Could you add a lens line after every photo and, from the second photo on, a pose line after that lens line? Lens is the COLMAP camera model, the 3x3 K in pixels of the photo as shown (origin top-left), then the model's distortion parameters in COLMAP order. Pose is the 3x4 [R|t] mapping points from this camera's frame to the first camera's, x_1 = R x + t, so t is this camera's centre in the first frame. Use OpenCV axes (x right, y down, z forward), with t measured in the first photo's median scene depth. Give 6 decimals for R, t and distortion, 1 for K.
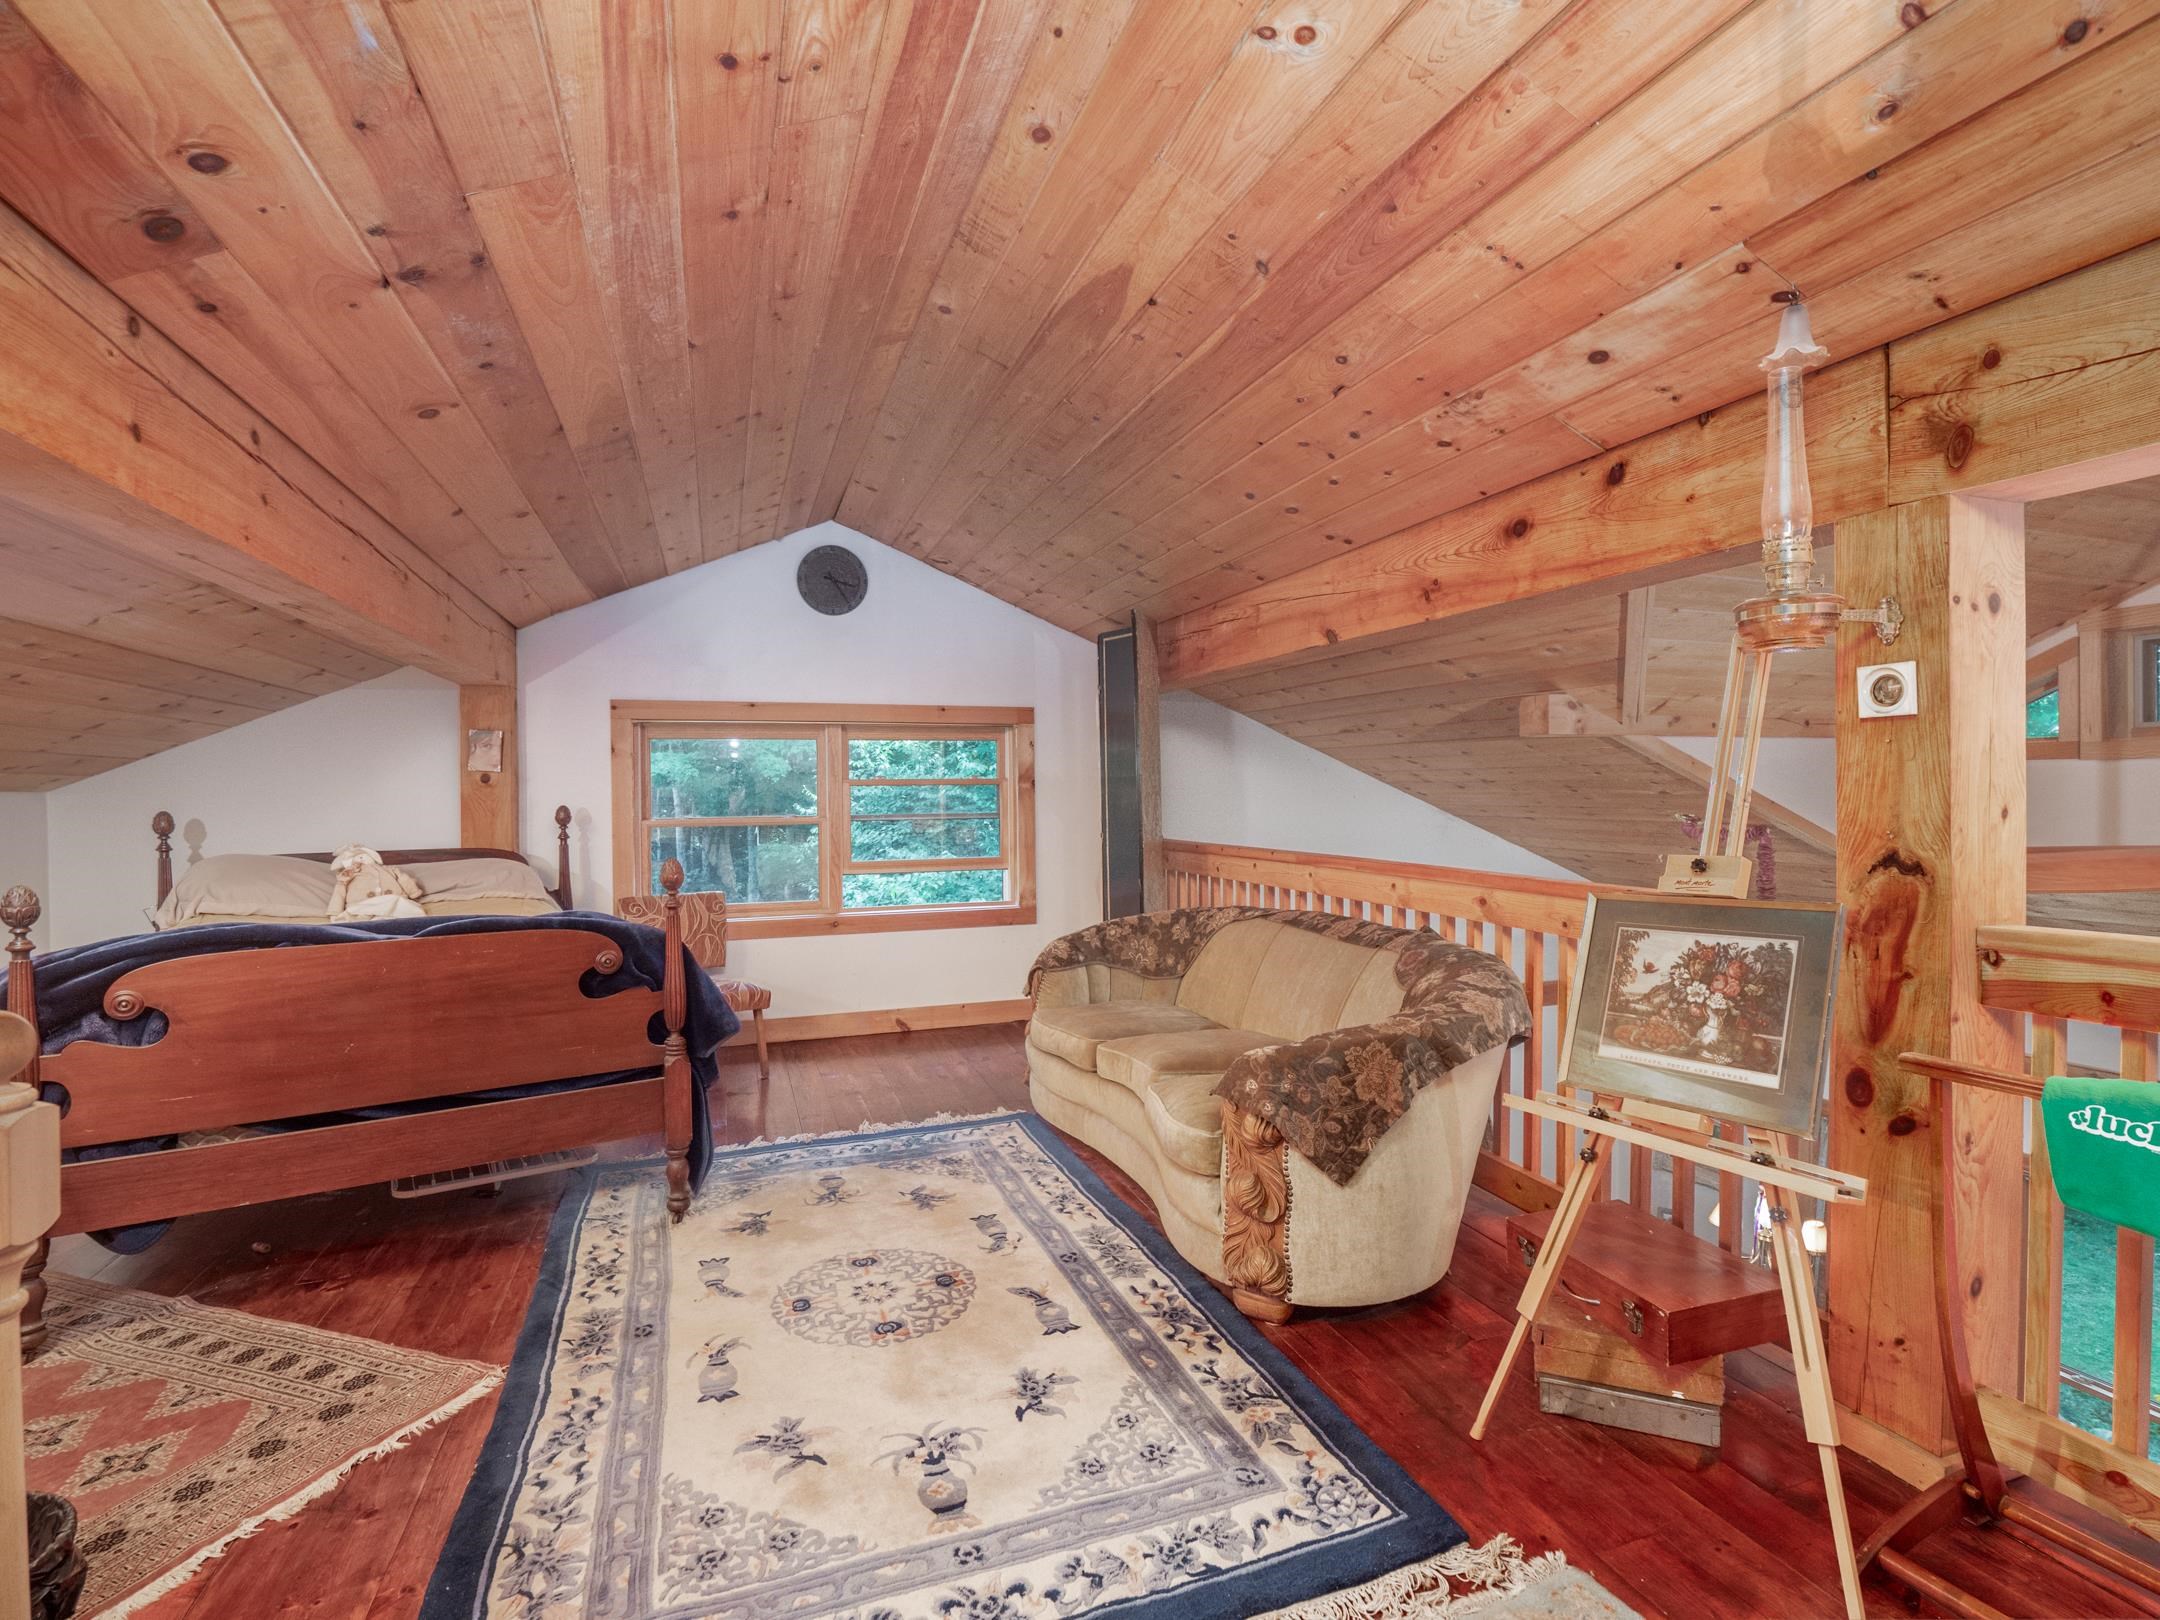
lens RADIAL K [[1053.3, 0, 1082.4], [0, 1053.3, 802.0], [0, 0, 1]] dist [-0.015450, -0.001529]
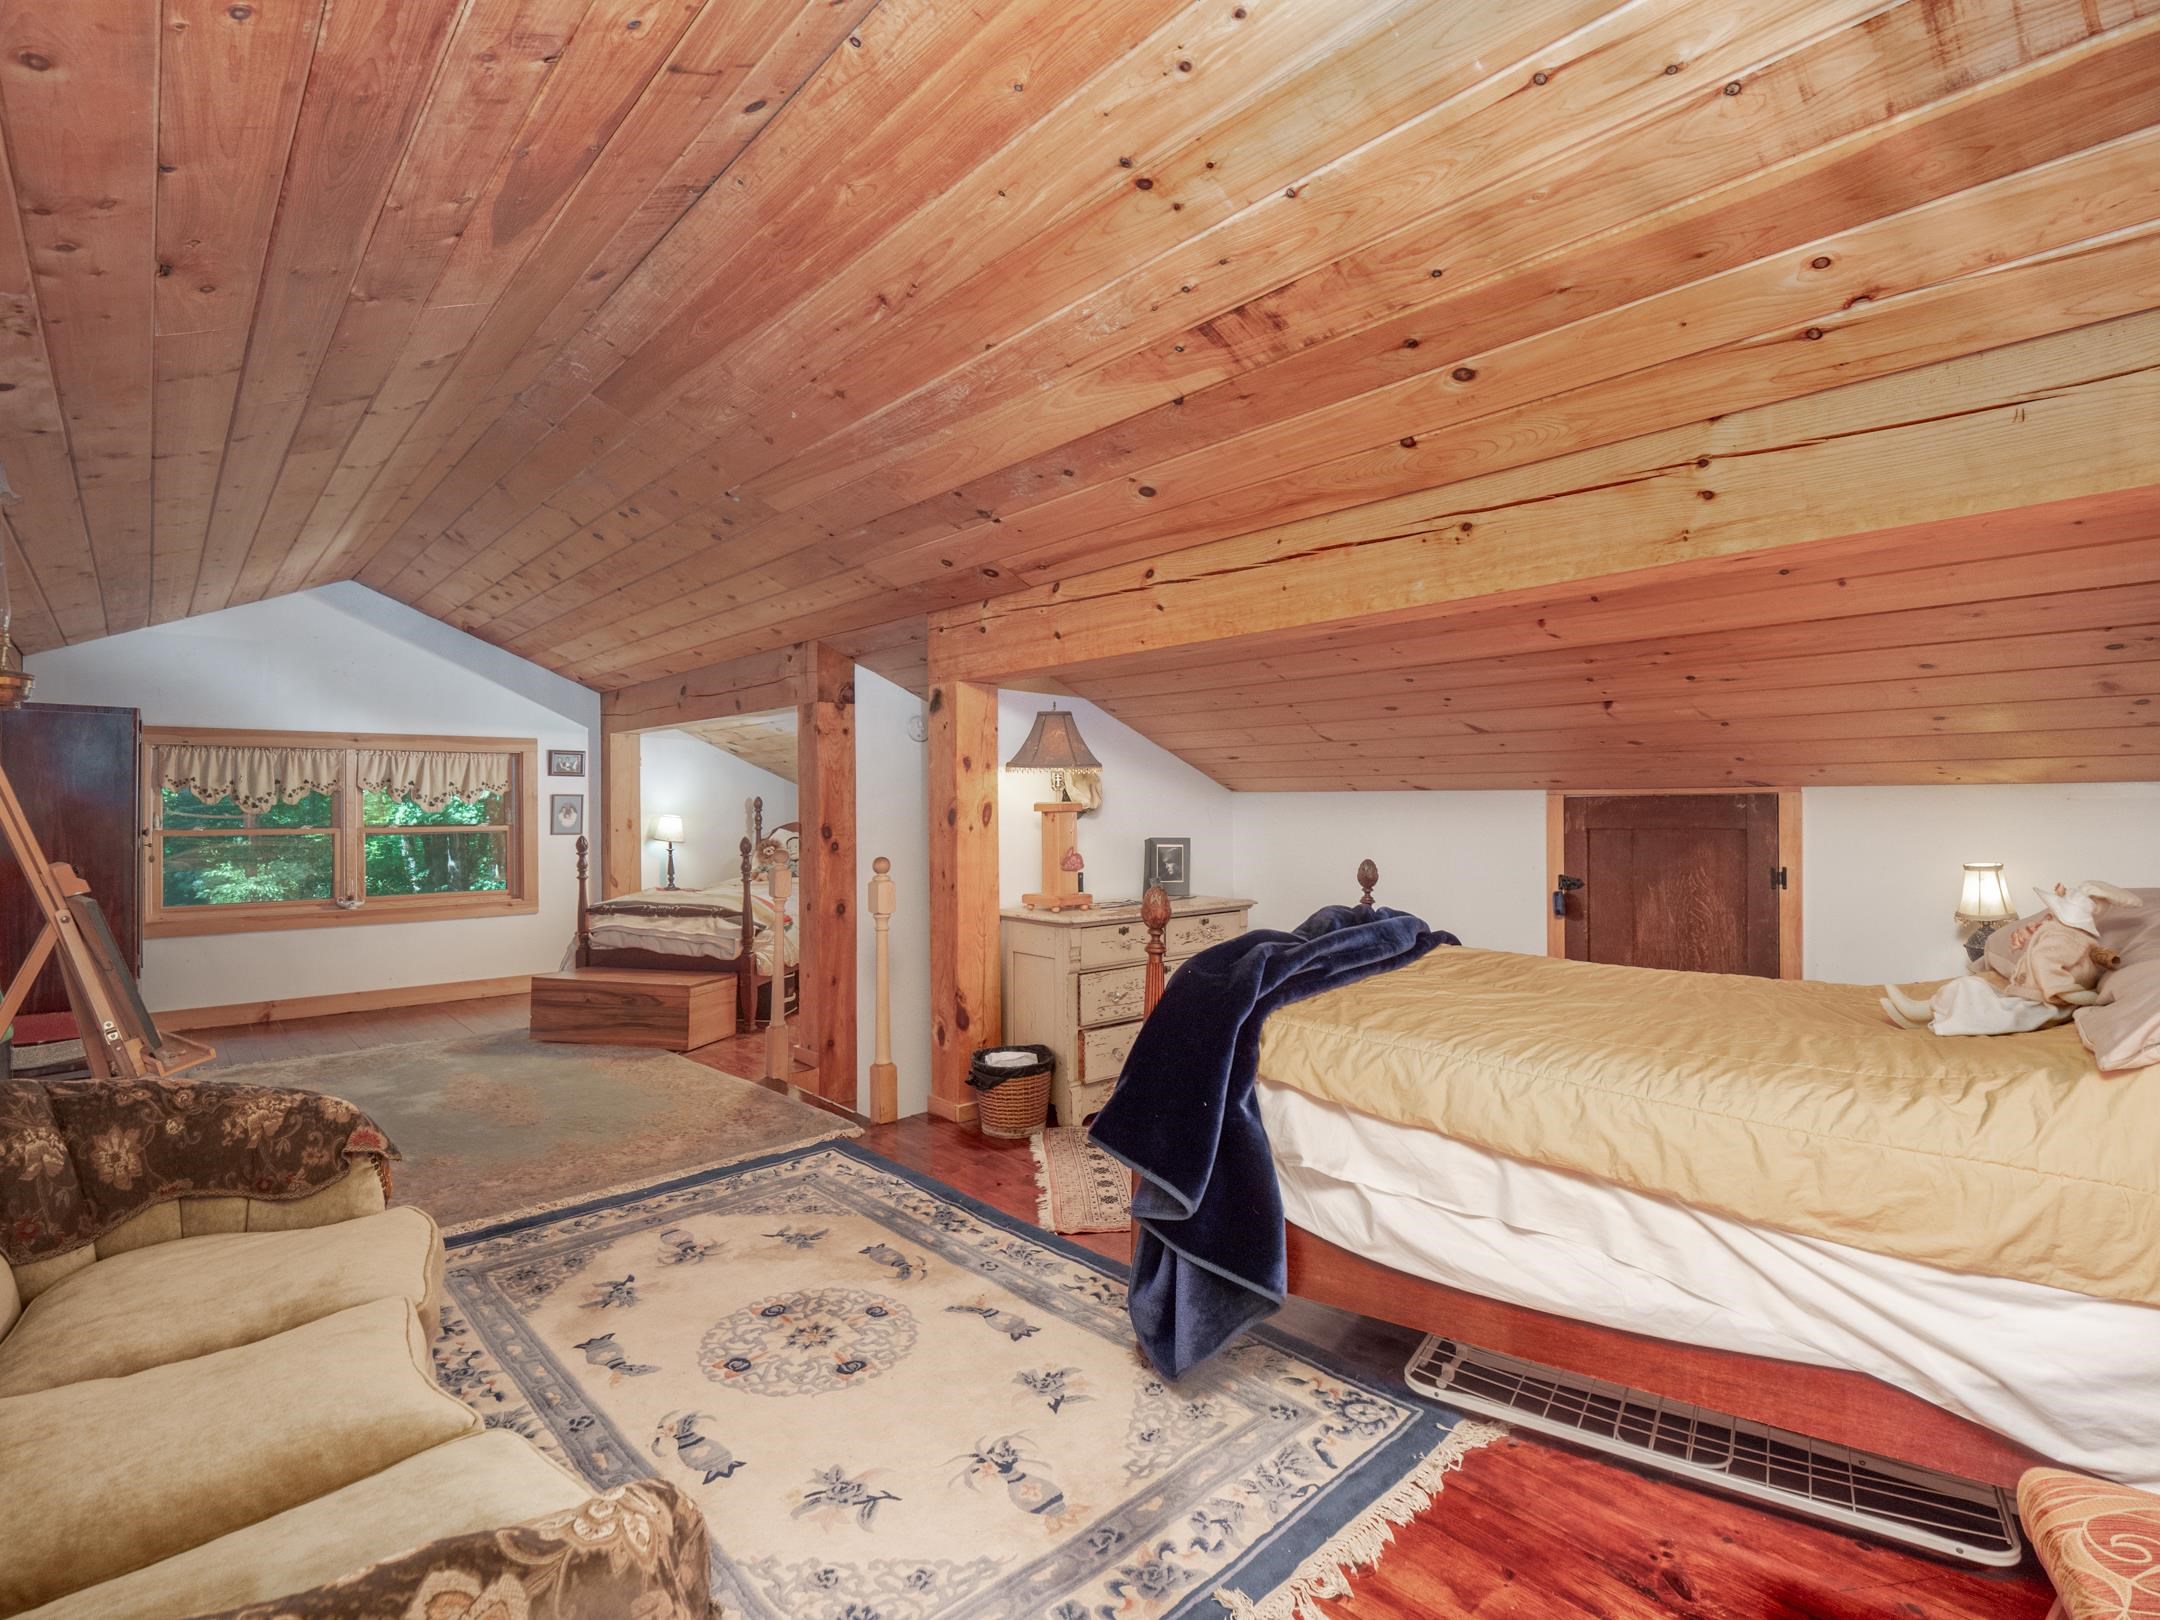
lens RADIAL K [[1053.3, 0, 1082.4], [0, 1053.3, 802.0], [0, 0, 1]] dist [-0.015450, -0.001529]
pose [[-0.920460, 0.014699, -0.390561, -0.067489], [0.012909, 0.999891, 0.007206, -0.015871], [0.390625, 0.001591, -0.920549, 2.121154]]
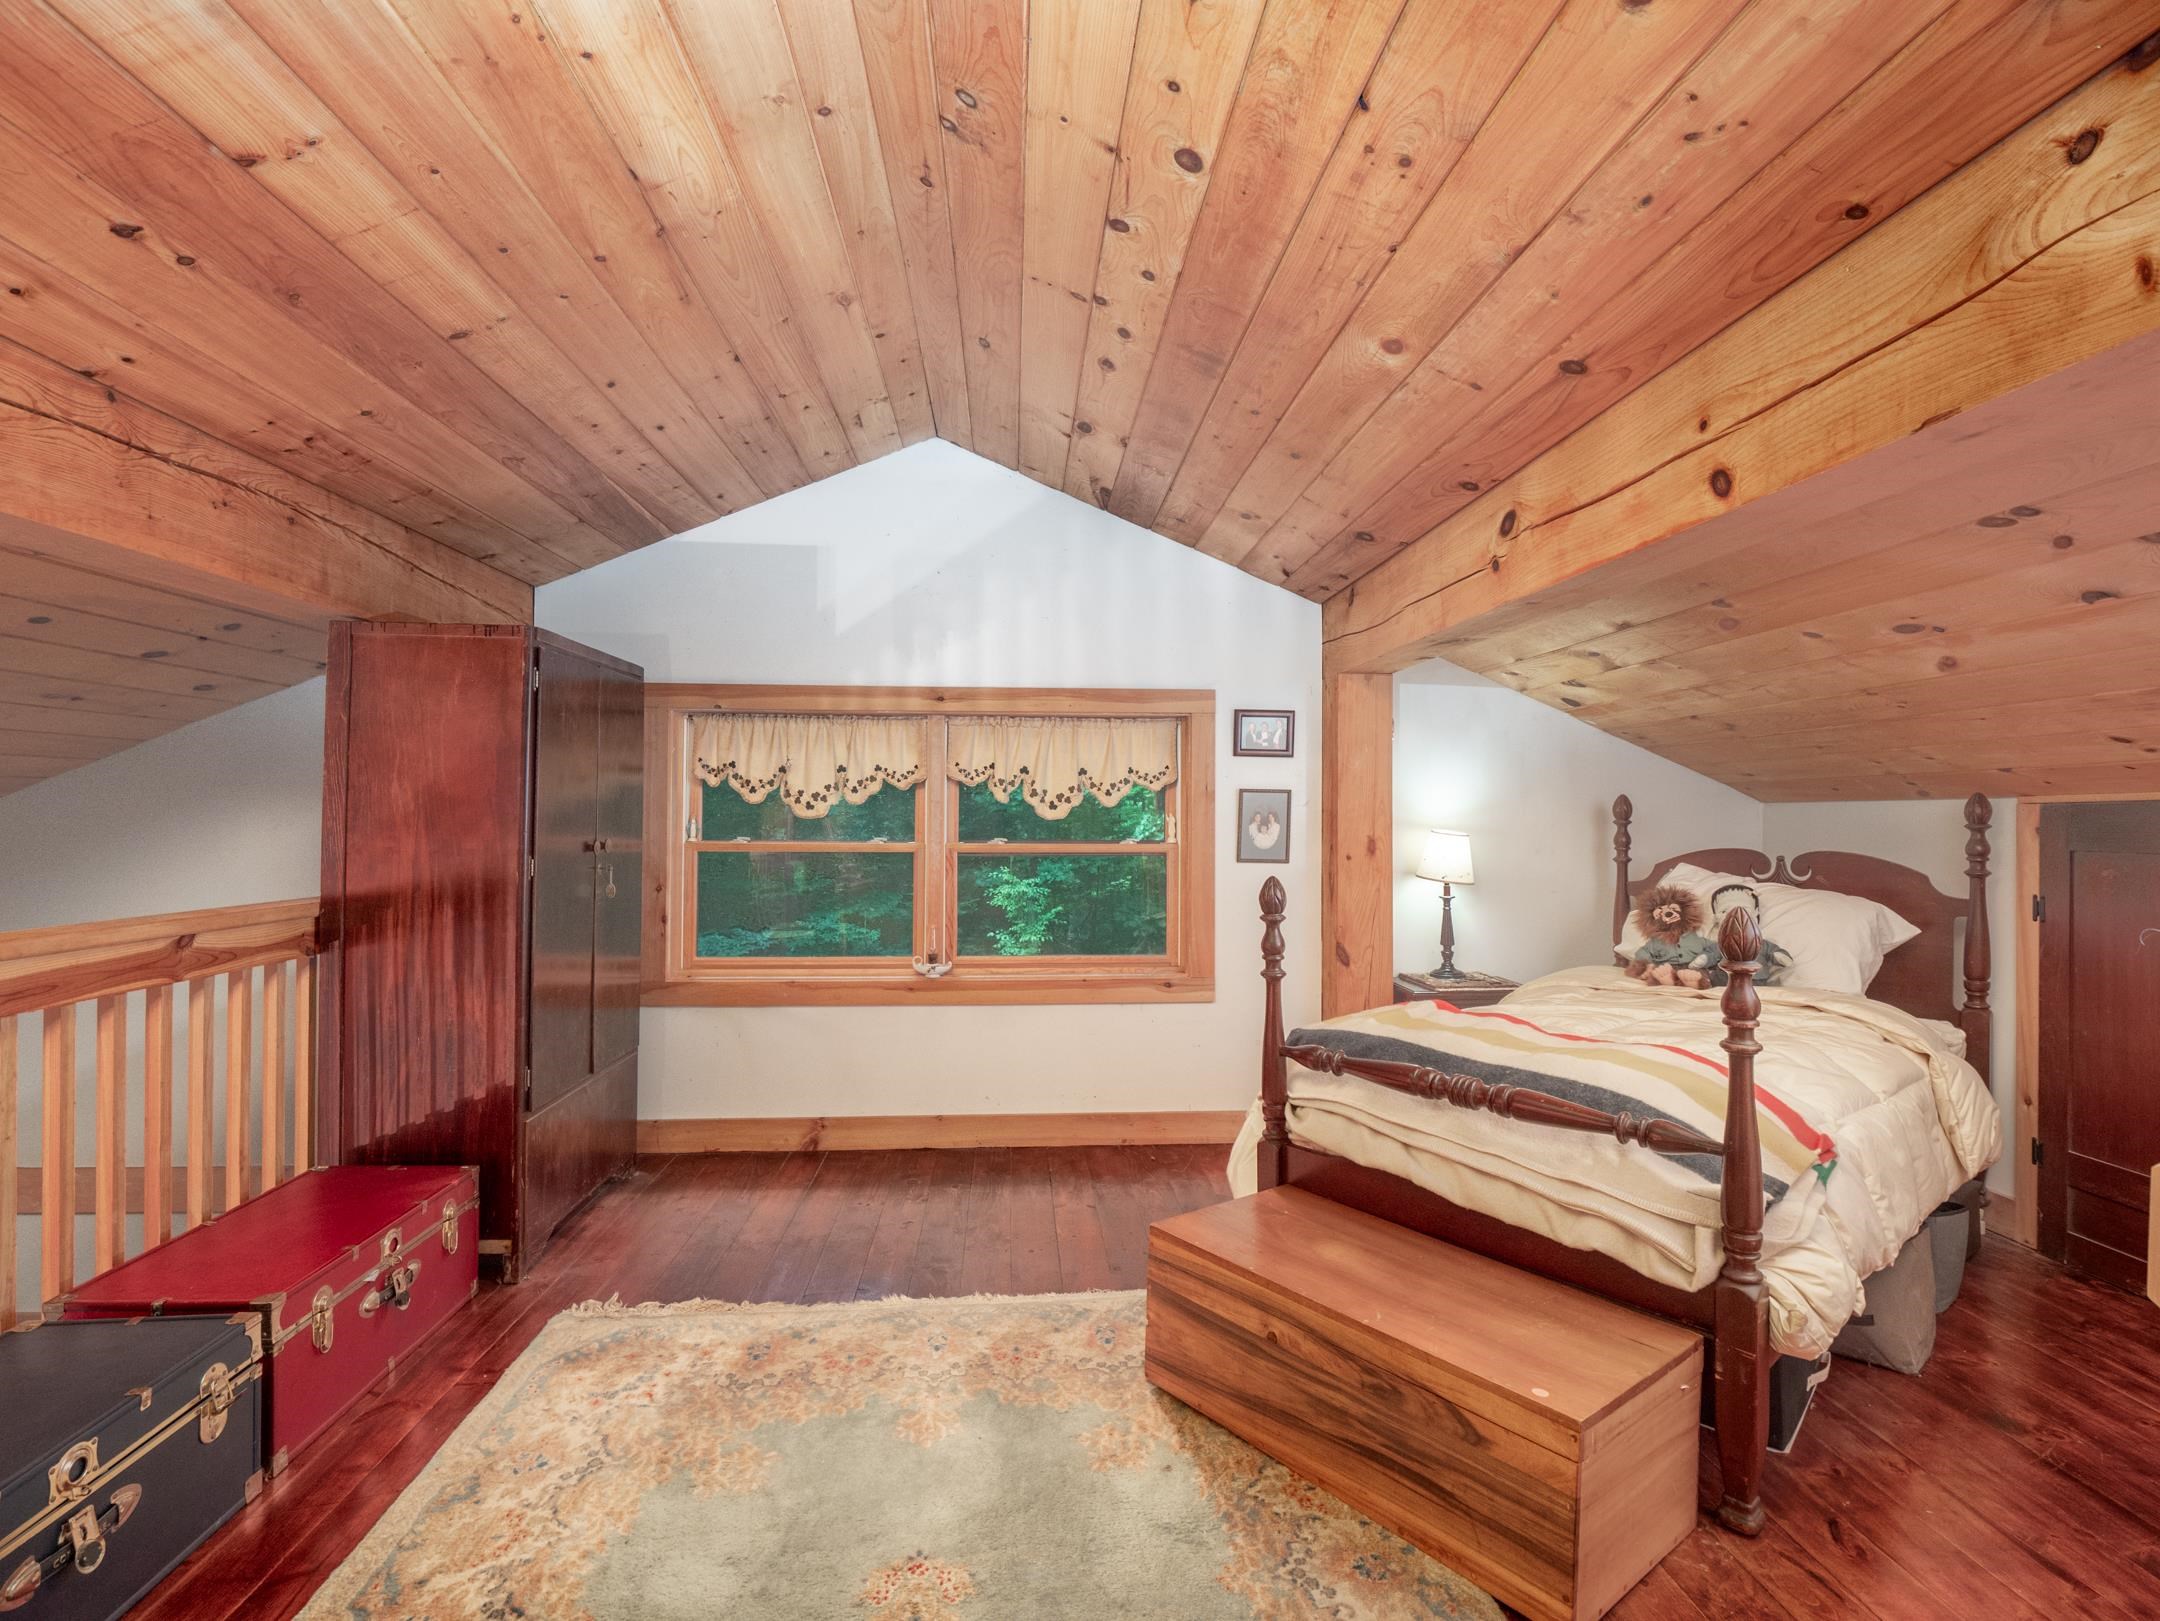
lens RADIAL K [[1053.3, 0, 1082.4], [0, 1053.3, 802.5], [0, 0, 1]] dist [-0.015450, -0.001529]
pose [[-0.965240, 0.009619, 0.261188, -0.039745], [0.006909, 0.999912, -0.011293, 0.002008], [-0.261273, -0.009096, -0.965222, 0.463798]]
